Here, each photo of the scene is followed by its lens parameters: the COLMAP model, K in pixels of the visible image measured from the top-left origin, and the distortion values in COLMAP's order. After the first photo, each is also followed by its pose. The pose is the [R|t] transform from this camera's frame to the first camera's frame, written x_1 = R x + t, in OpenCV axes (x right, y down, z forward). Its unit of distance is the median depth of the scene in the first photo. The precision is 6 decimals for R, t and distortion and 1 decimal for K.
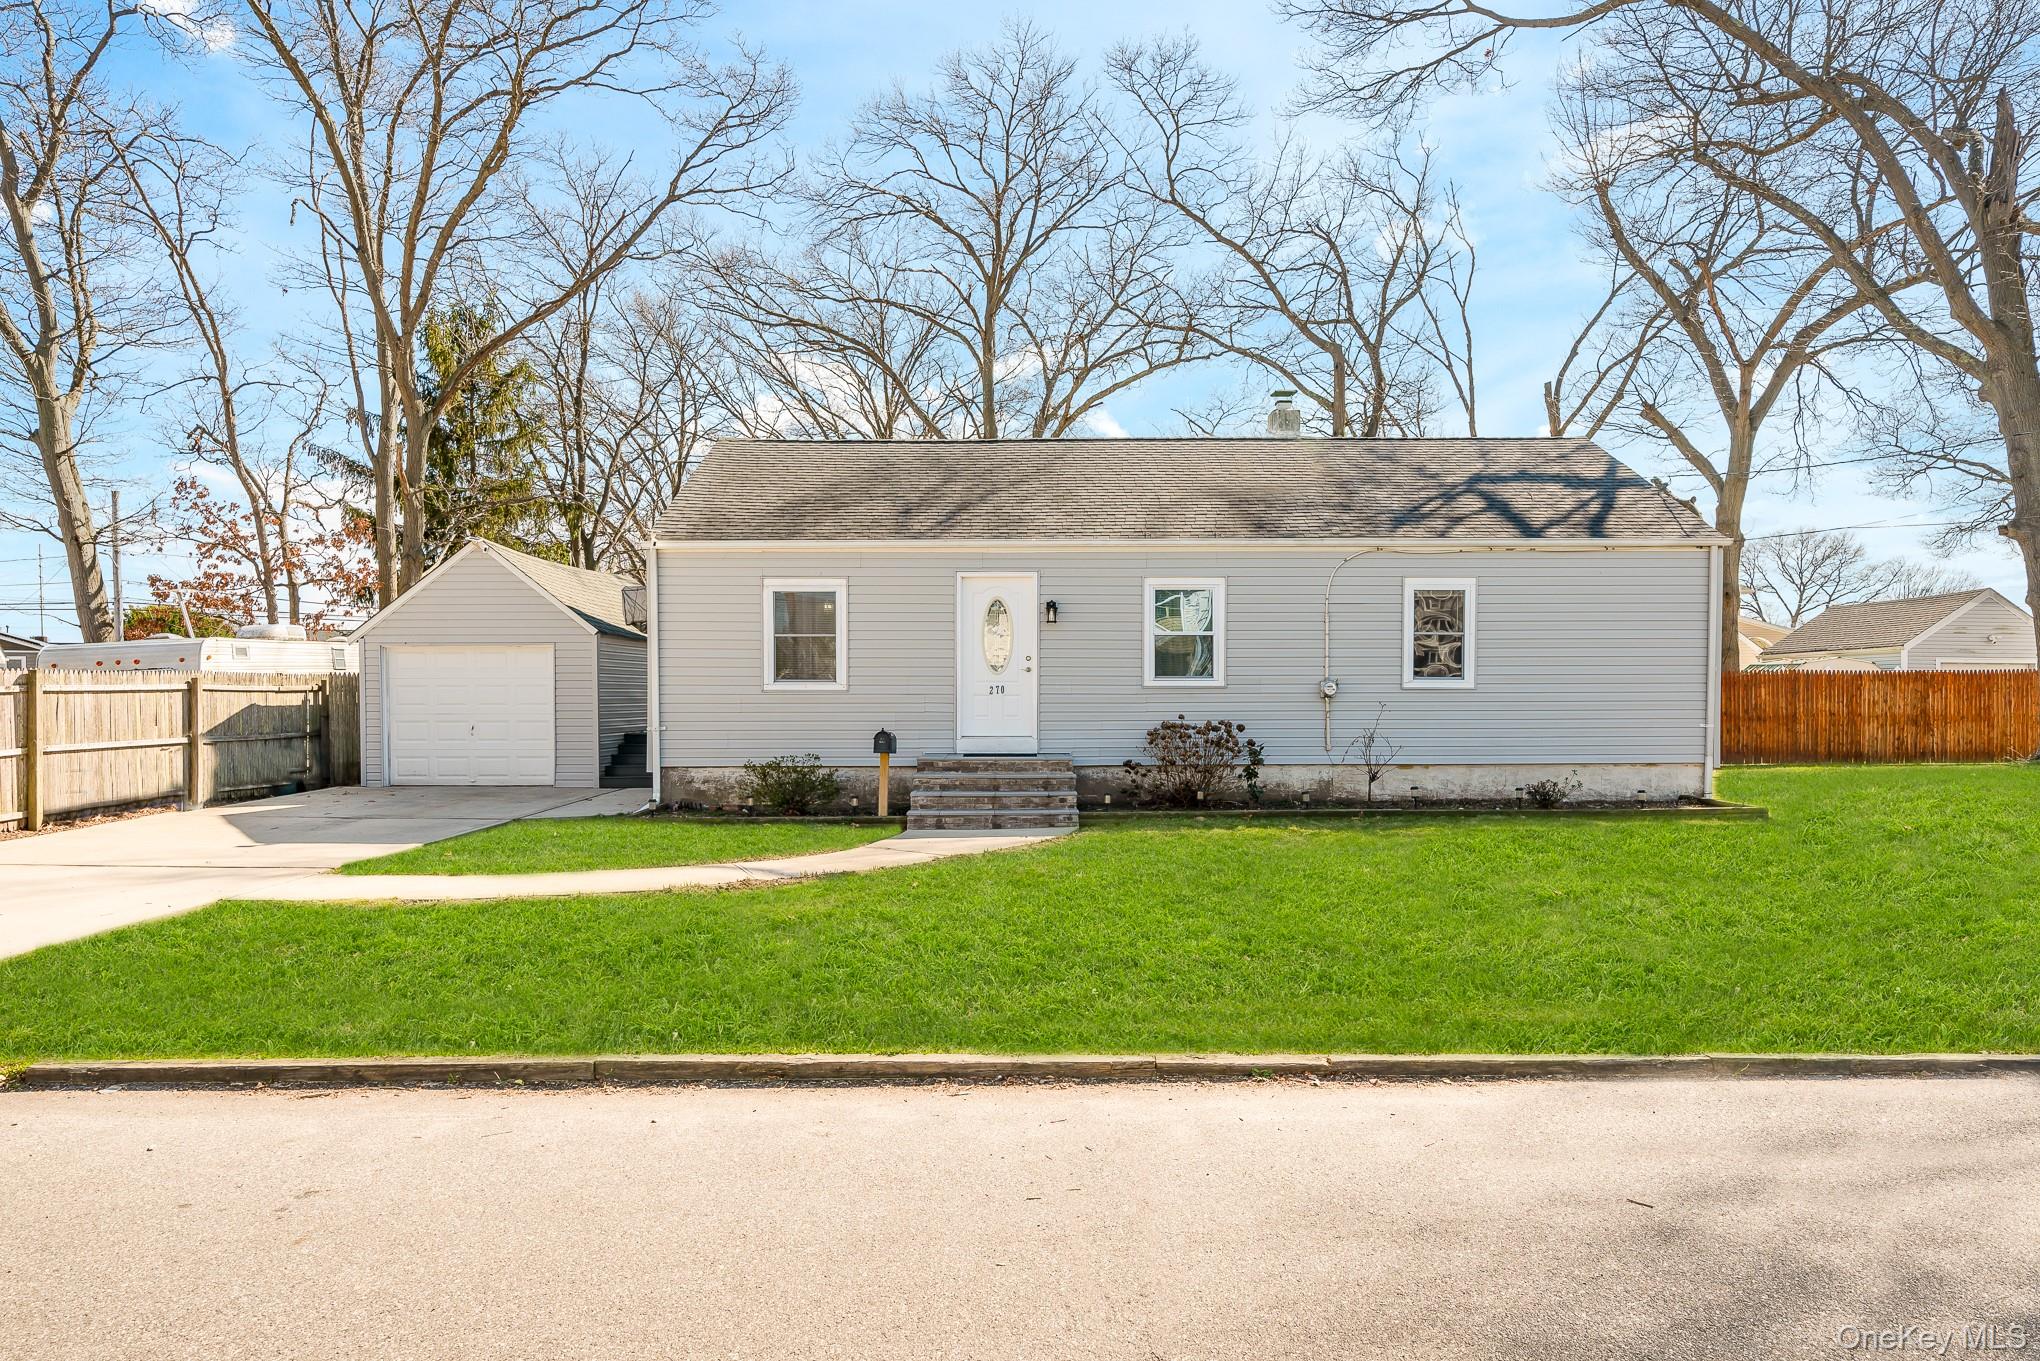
lens RADIAL K [[1065.6, 0, 1012.4], [0, 1065.6, 733.6], [0, 0, 1]] dist [-0.000959, -0.000255]
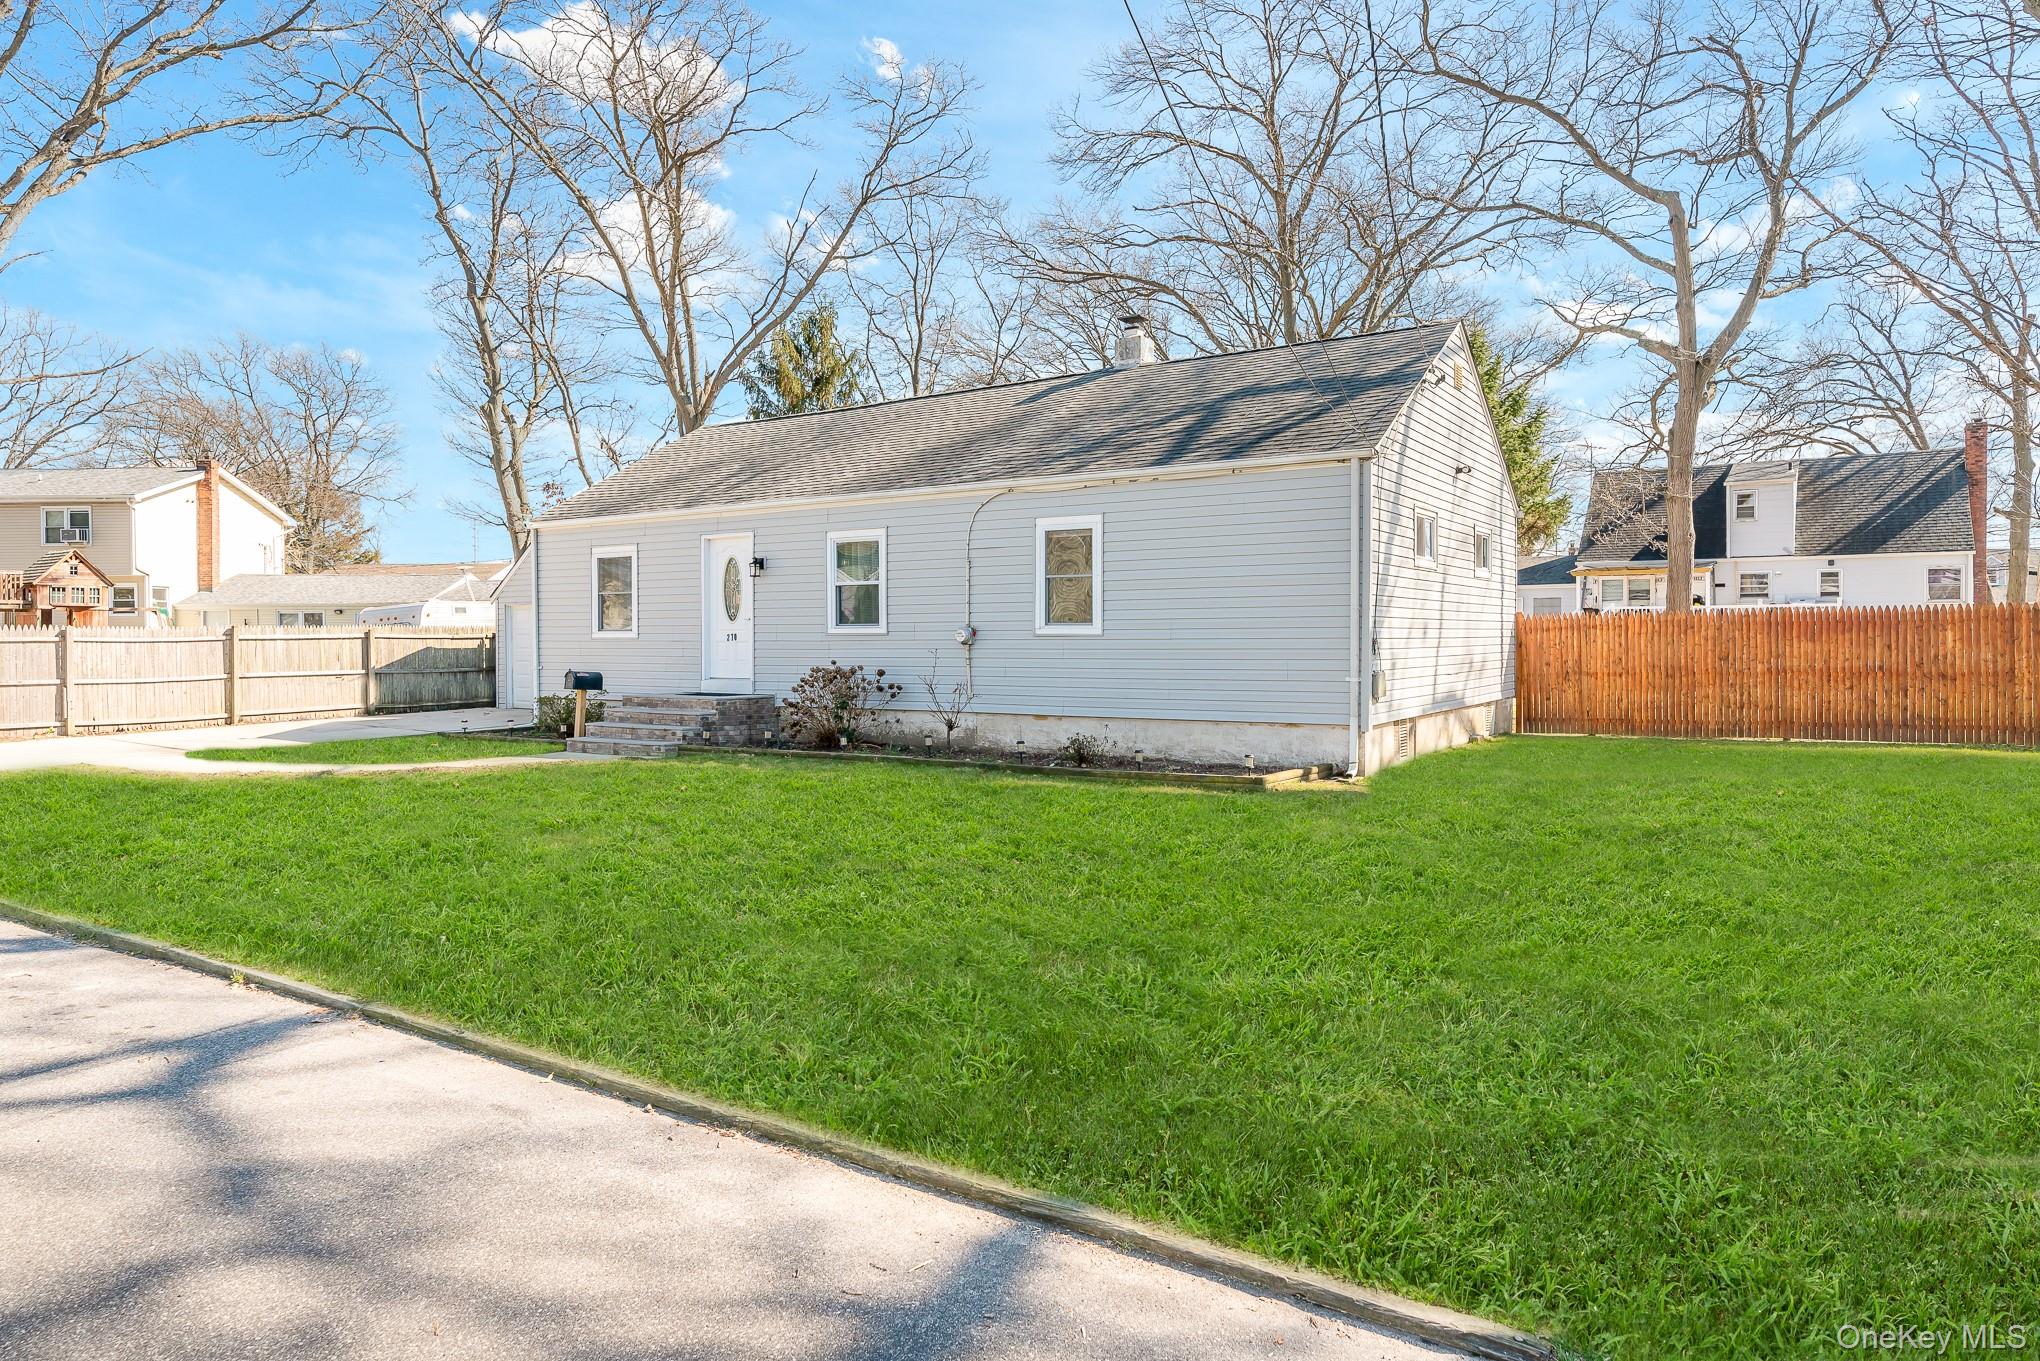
lens RADIAL K [[1124.7, 0, 1021.0], [0, 1124.7, 661.1], [0, 0, 1]] dist [-0.001583, 0.000575]
pose [[0.856118, 0.009500, -0.516693, 0.874339], [-0.018023, 0.999772, -0.011481, -0.007233], [0.516466, 0.019141, 0.856093, 0.135490]]
